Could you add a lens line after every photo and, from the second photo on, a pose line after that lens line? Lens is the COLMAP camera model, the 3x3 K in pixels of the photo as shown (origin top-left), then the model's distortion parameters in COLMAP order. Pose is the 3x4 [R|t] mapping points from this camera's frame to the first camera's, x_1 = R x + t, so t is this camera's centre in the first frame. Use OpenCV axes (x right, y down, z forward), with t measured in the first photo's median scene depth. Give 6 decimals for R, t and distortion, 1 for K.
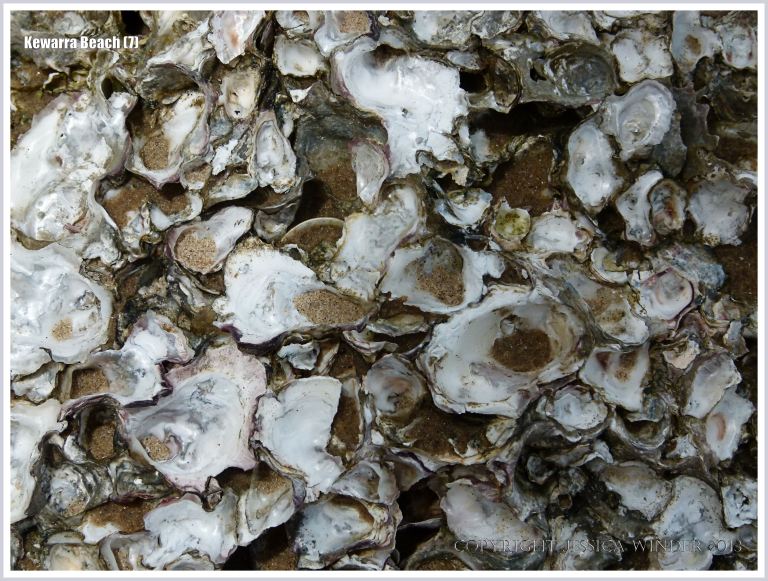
lens RADIAL K [[2702.7, 0, 384.0], [0, 2702.7, 290.5], [0, 0, 1]] dist [-0.142744, -1.606209]
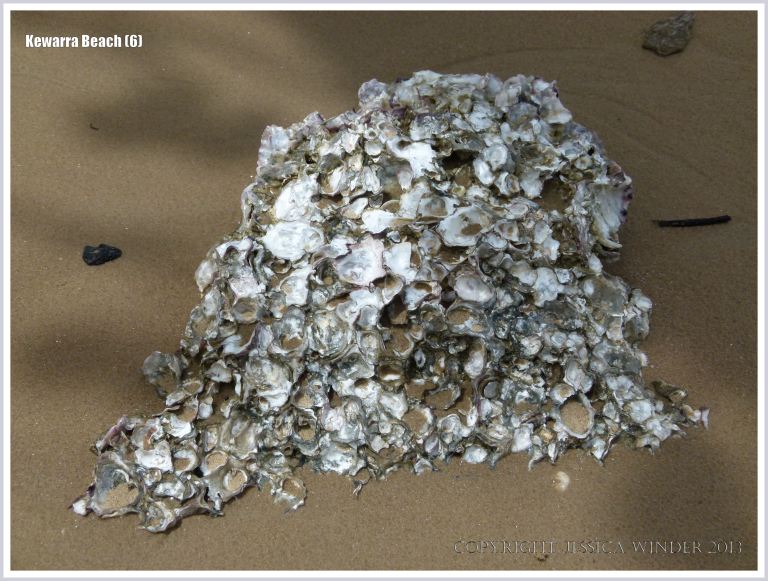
lens RADIAL K [[2702.7, 0, 384.0], [0, 2702.7, 290.5], [0, 0, 1]] dist [-0.142744, -1.606209]
pose [[0.981467, -0.143509, 0.126991, -0.399640], [0.188358, 0.844385, -0.501533, 1.452320], [-0.035254, 0.516158, 0.855767, -1.338186]]
